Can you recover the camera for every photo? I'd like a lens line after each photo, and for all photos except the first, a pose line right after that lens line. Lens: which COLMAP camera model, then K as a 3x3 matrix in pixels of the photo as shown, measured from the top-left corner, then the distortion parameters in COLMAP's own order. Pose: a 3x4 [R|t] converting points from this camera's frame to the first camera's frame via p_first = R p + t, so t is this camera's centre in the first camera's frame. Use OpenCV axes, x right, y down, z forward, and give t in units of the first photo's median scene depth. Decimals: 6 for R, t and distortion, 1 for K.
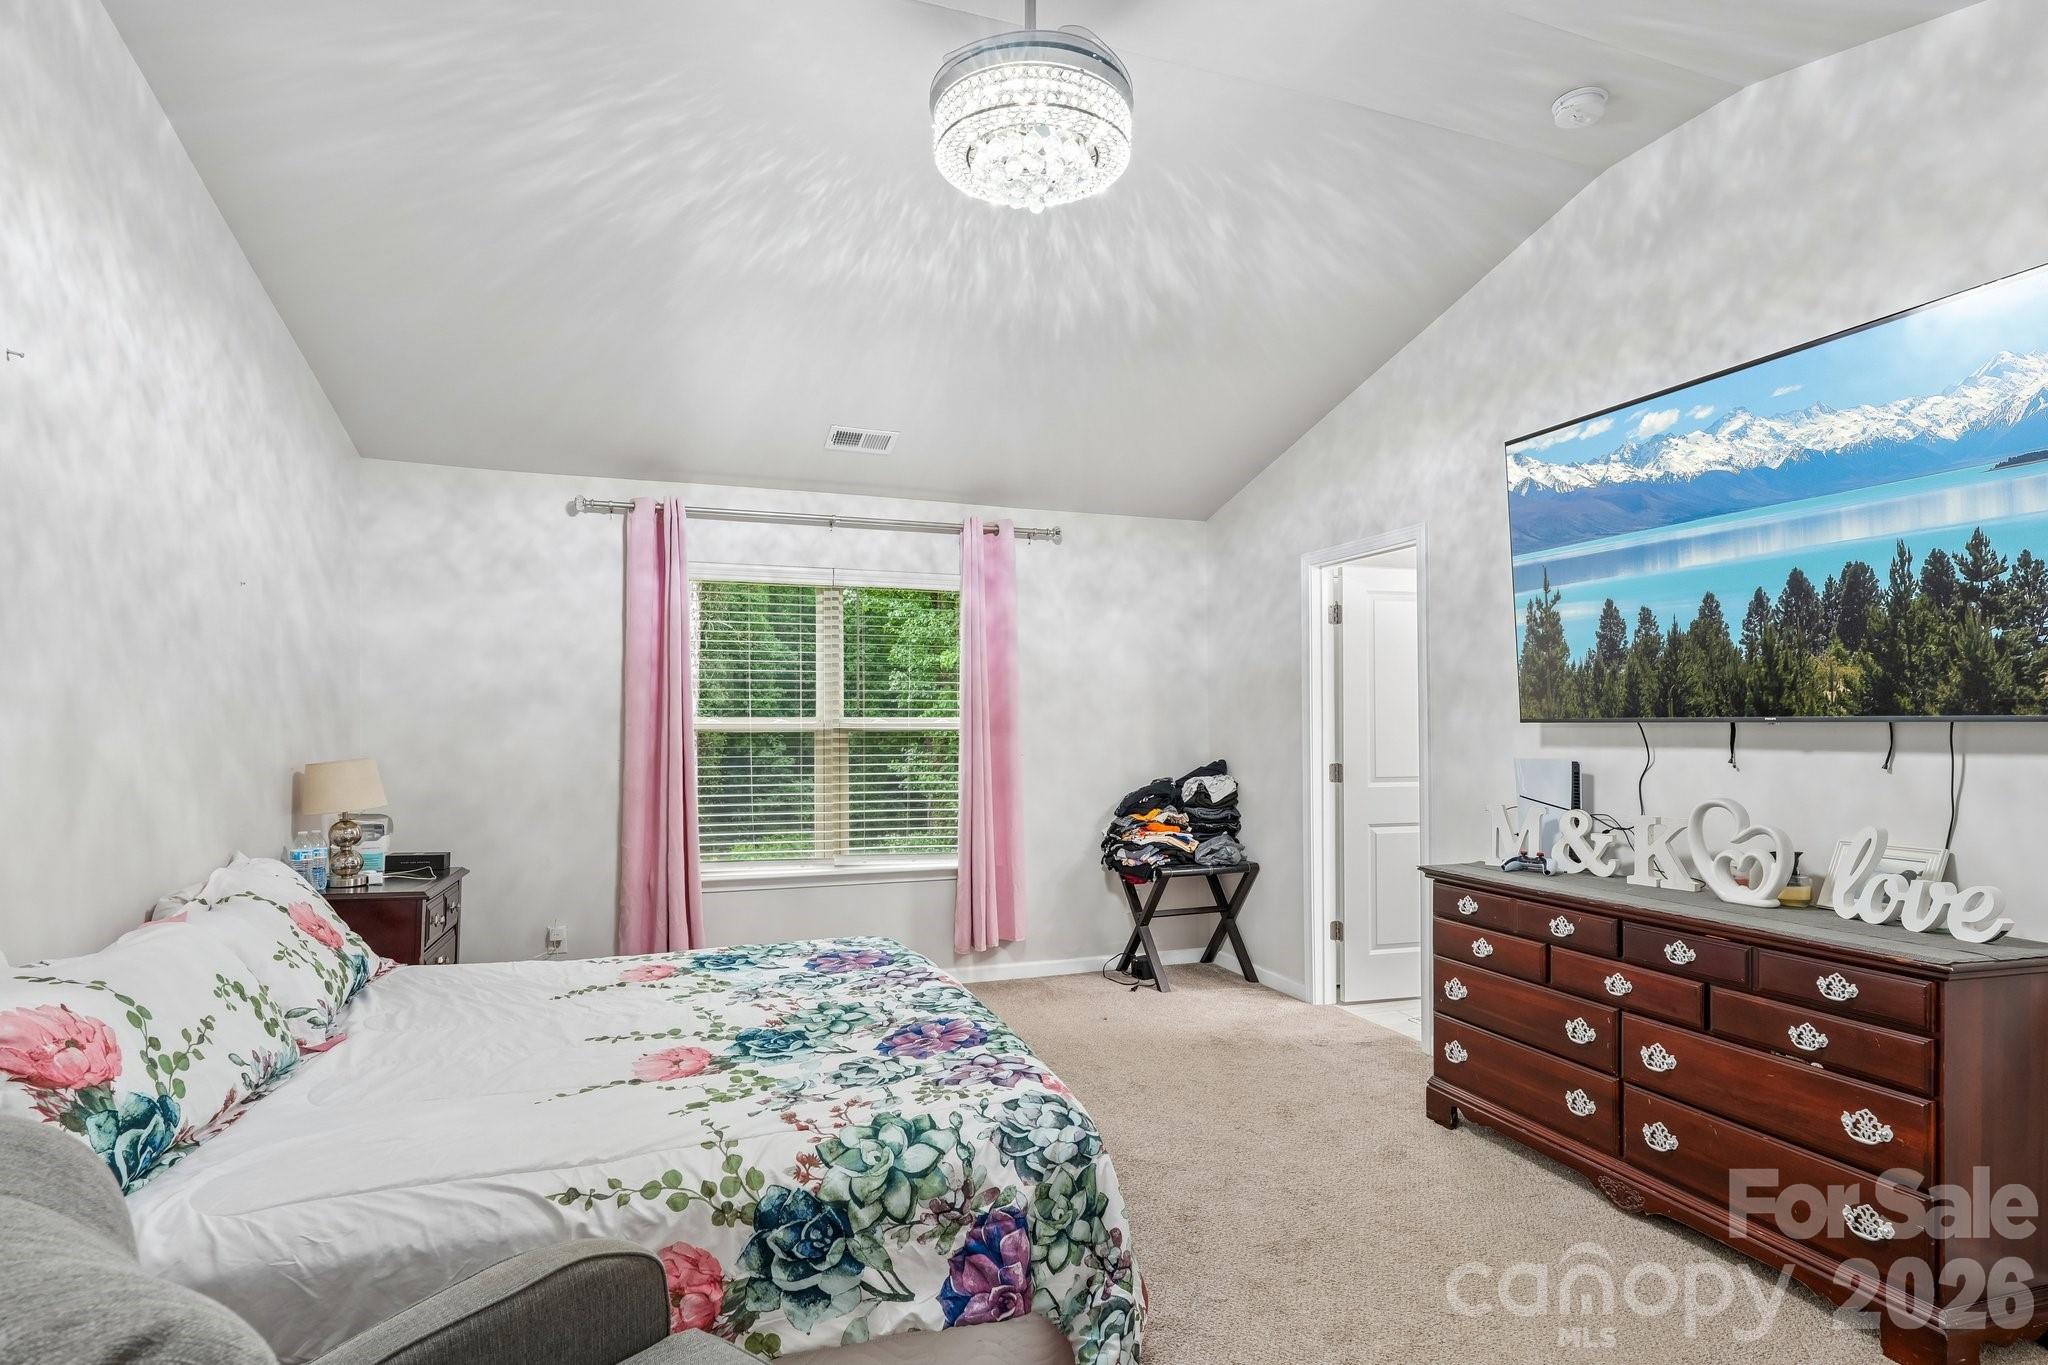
lens RADIAL K [[1023.7, 0, 1025.3], [0, 1023.7, 717.6], [0, 0, 1]] dist [-0.000782, 0.001601]
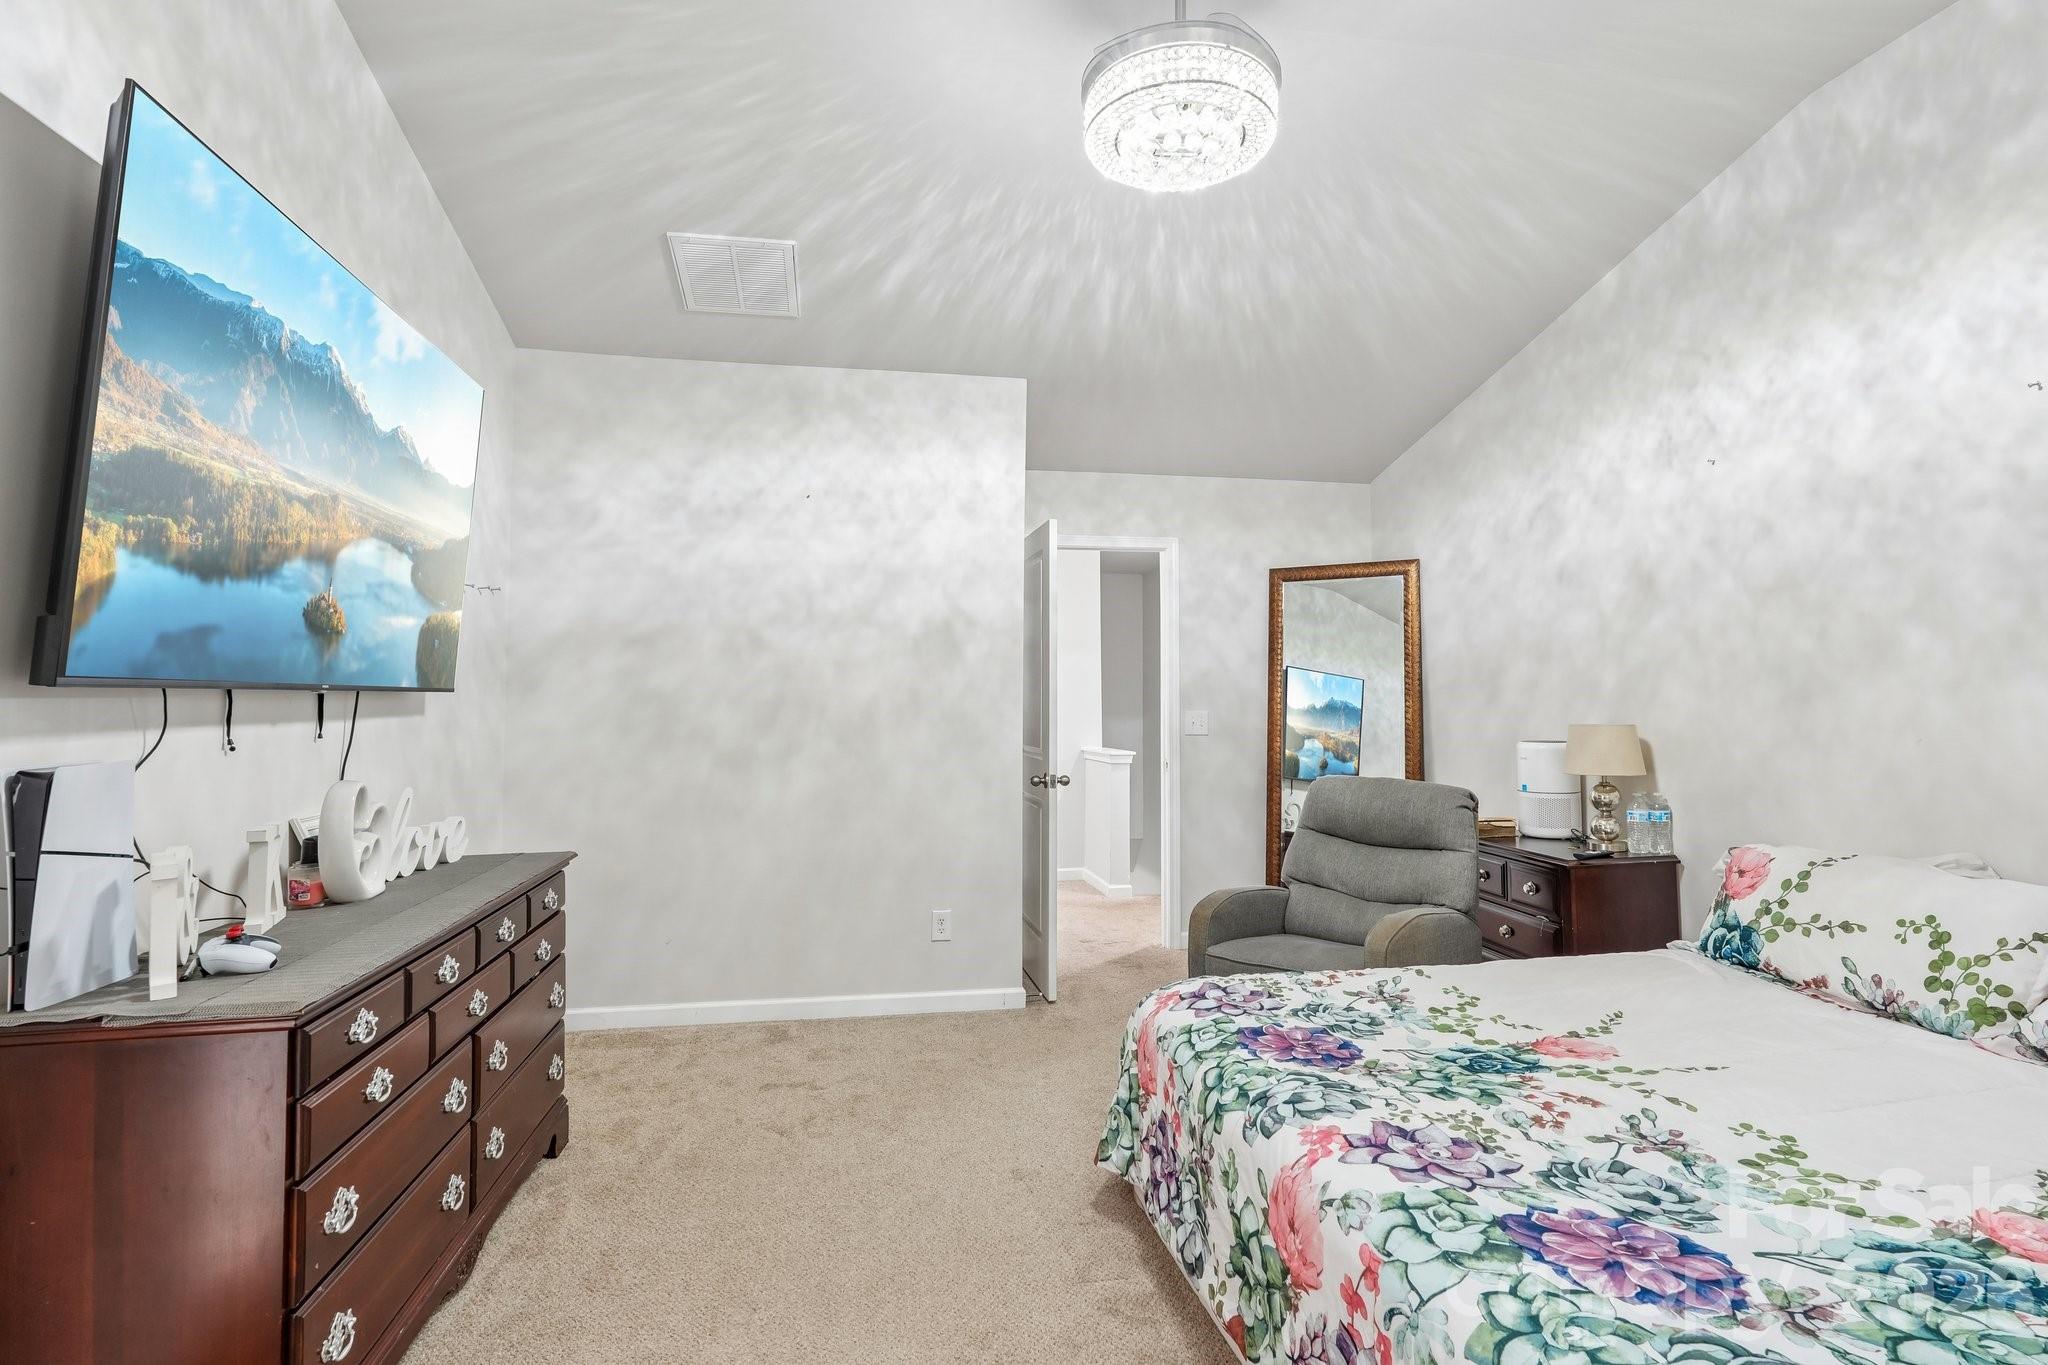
lens RADIAL K [[1023.7, 0, 1025.3], [0, 1023.7, 717.6], [0, 0, 1]] dist [-0.000782, 0.001601]
pose [[-0.986336, -0.001102, 0.164744, -0.001155], [0.000971, 0.999921, 0.012505, 0.013947], [-0.164745, 0.012494, -0.986257, 1.458890]]
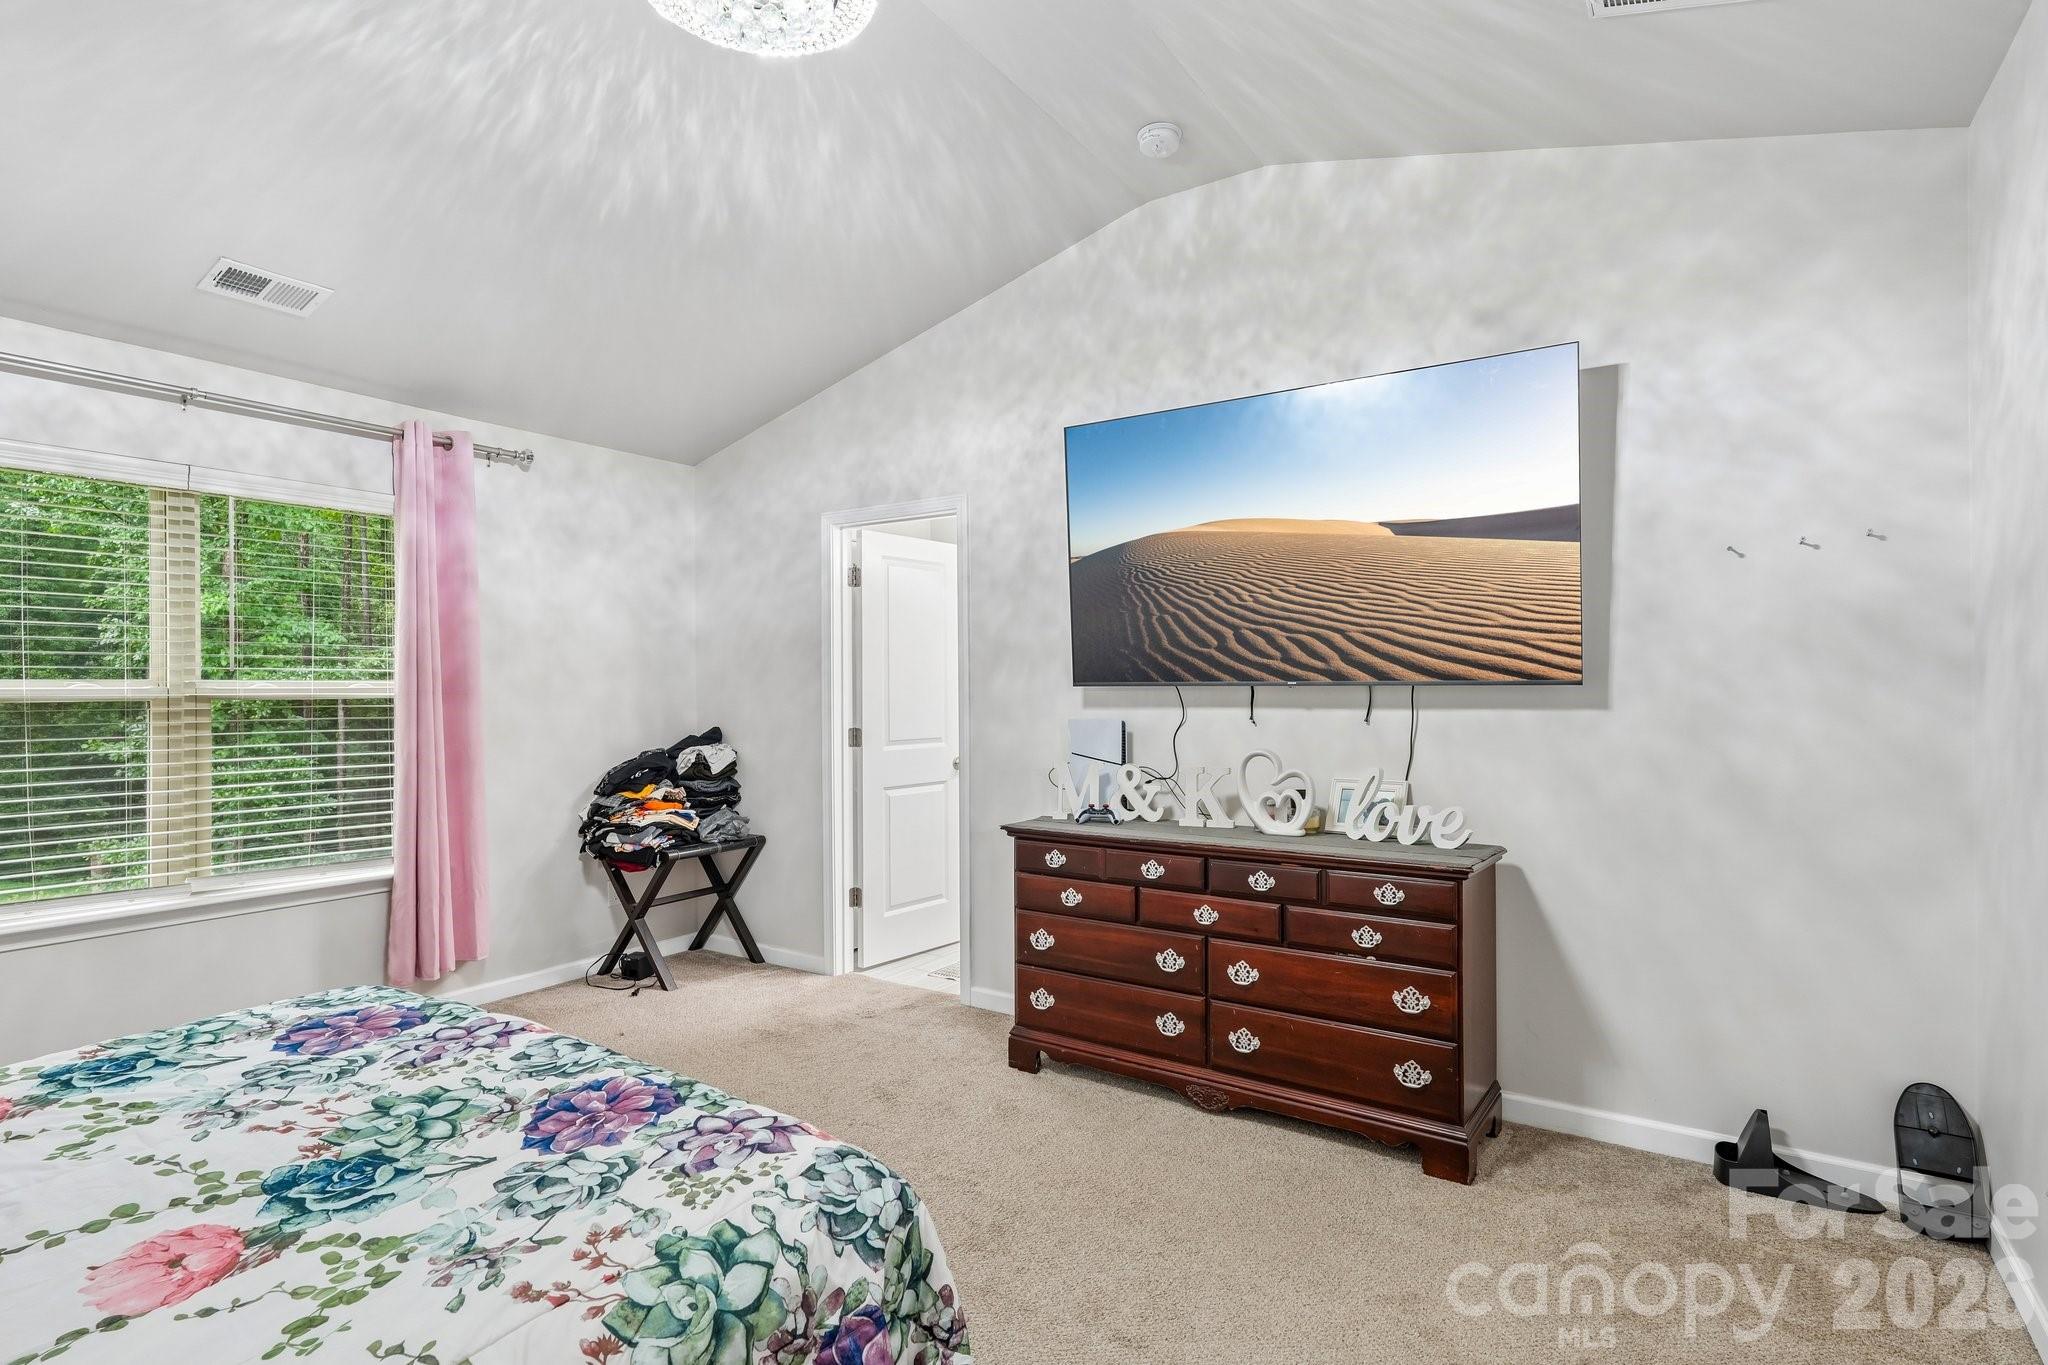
lens RADIAL K [[1011.0, 0, 1024.0], [0, 1011.0, 682.5], [0, 0, 1]] dist [0.000353, 0.001547]
pose [[0.805797, 0.001546, 0.592190, -0.212396], [-0.001930, 0.999998, 0.000015, 0.000837], [-0.592189, -0.001155, 0.805798, 0.173815]]
